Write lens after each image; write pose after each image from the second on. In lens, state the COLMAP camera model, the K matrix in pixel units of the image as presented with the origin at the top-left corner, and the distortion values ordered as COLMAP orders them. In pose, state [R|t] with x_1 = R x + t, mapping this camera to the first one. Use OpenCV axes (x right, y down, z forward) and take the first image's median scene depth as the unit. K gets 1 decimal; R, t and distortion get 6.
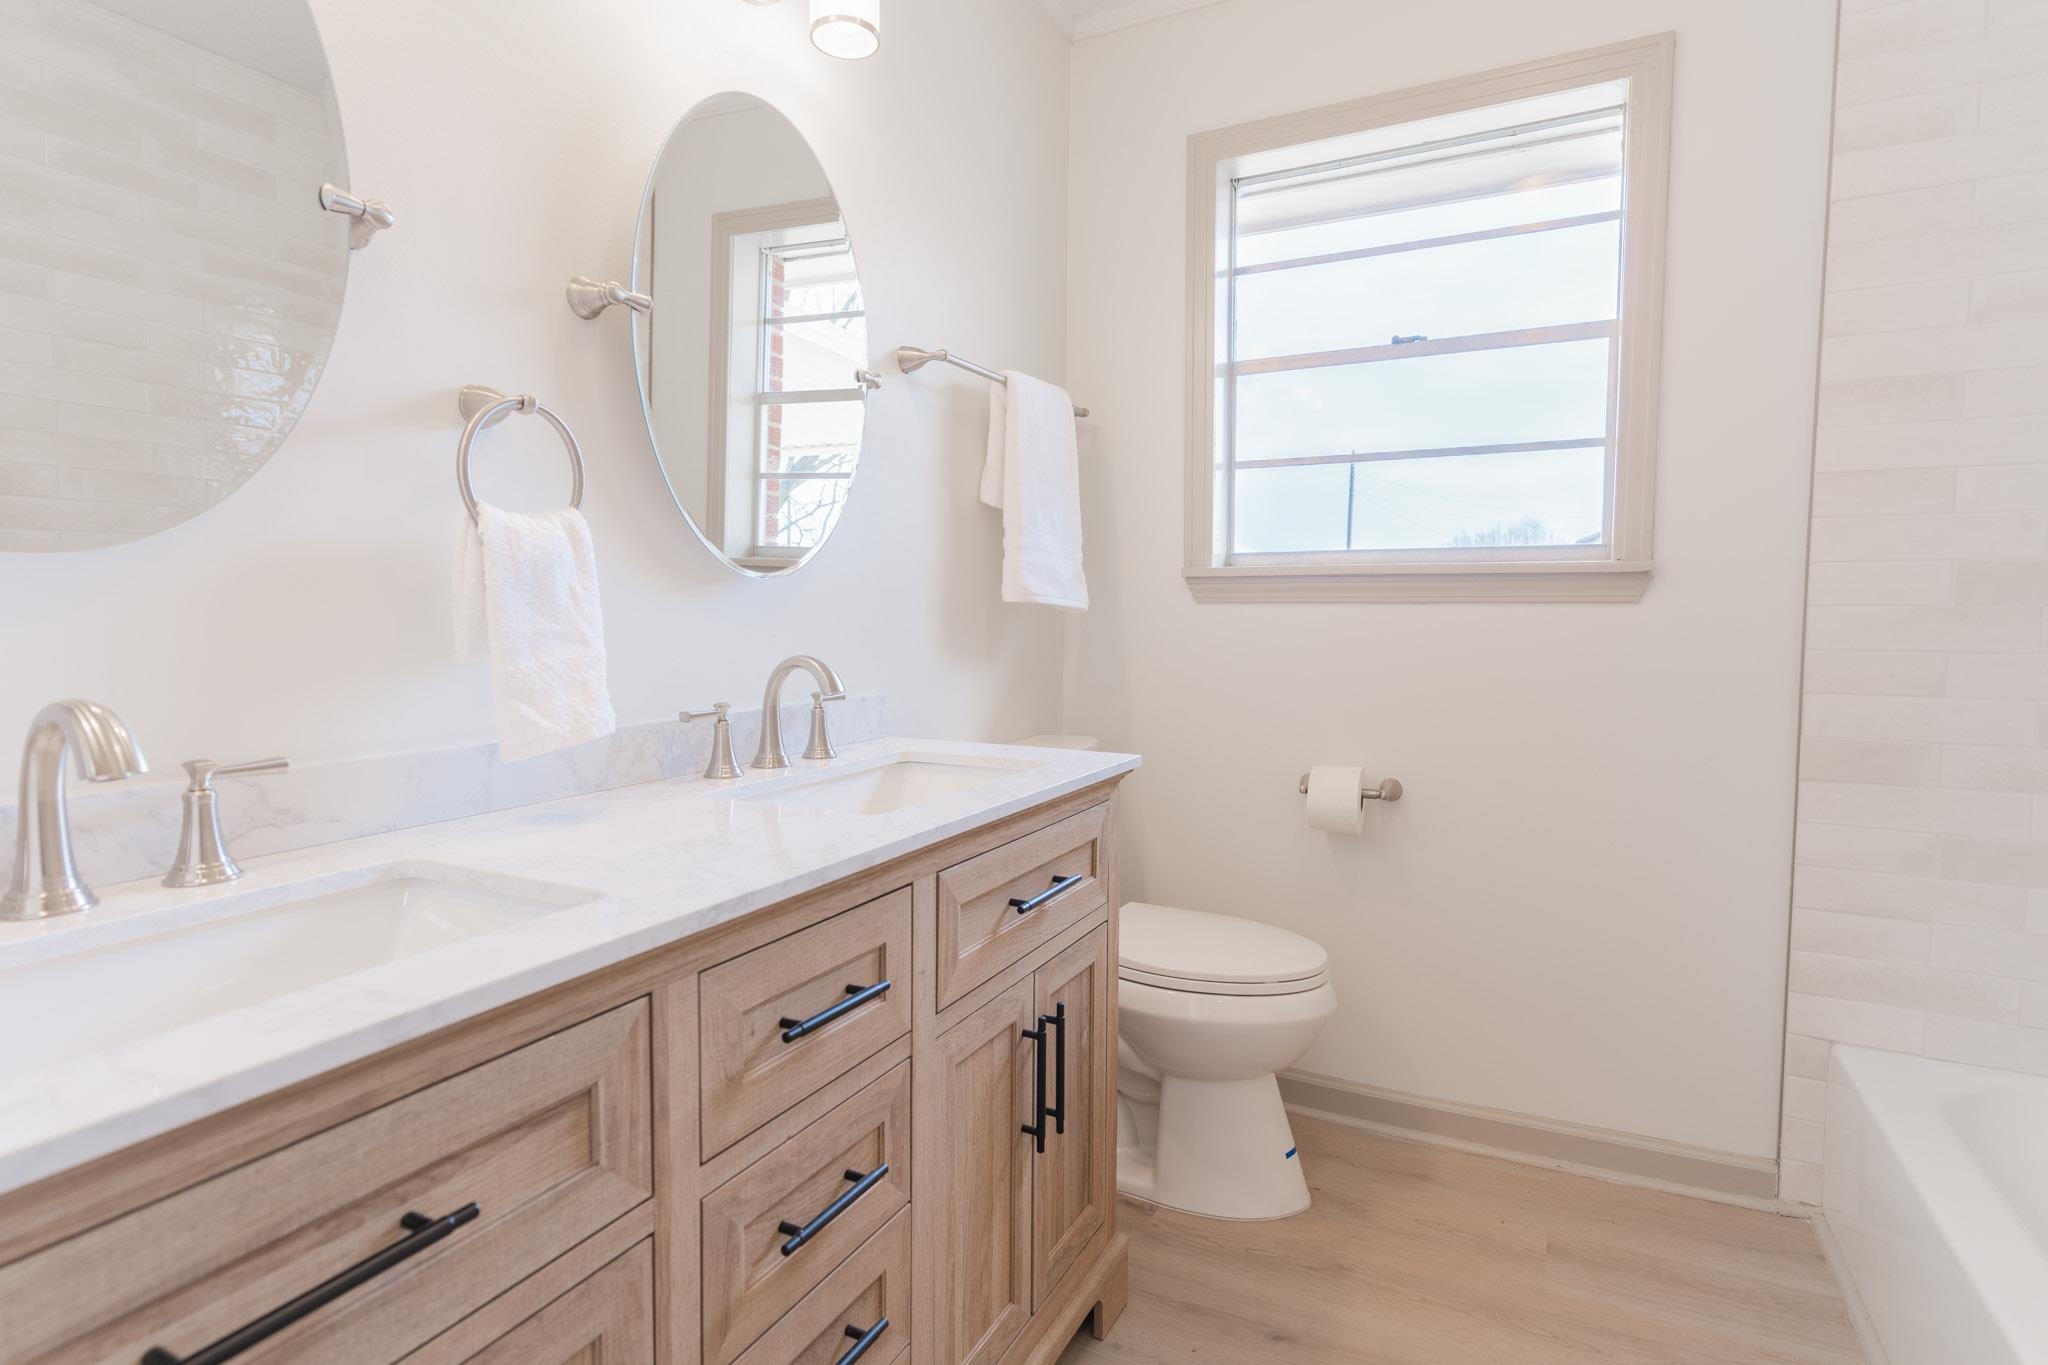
lens RADIAL K [[1056.9, 0, 1024.0], [0, 1056.9, 682.5], [0, 0, 1]] dist [0.001073, 0.000478]
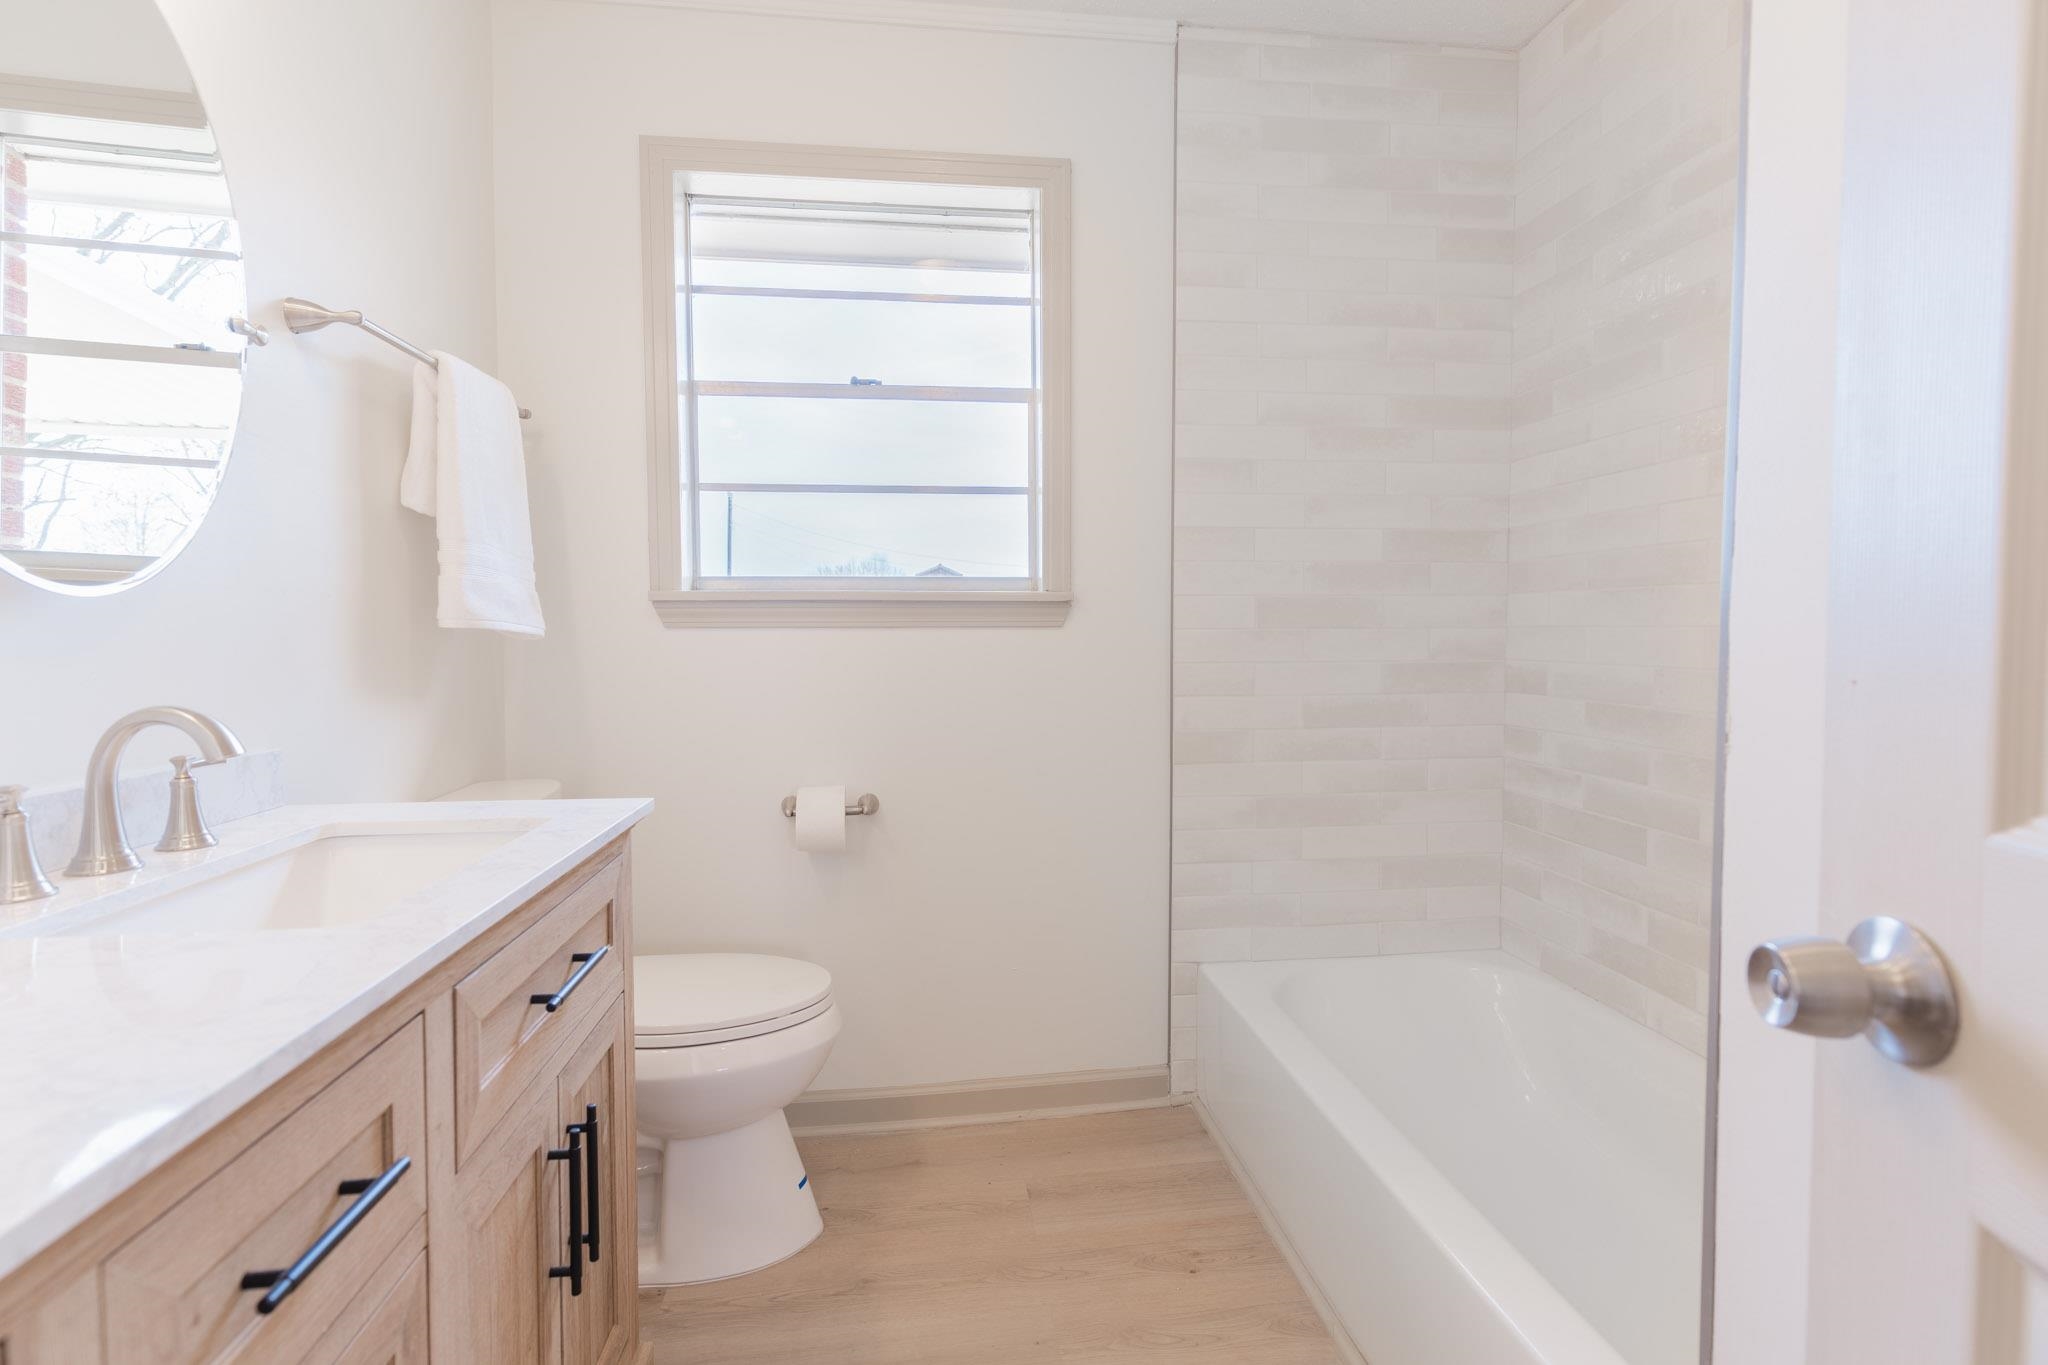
lens RADIAL K [[979.1, 0, 1029.9], [0, 979.1, 674.9], [0, 0, 1]] dist [-0.000838, 0.000406]
pose [[0.823023, -0.030417, 0.567193, -0.081431], [0.044780, 0.998932, -0.011407, -0.010261], [-0.566240, 0.034788, 0.823506, 0.111962]]
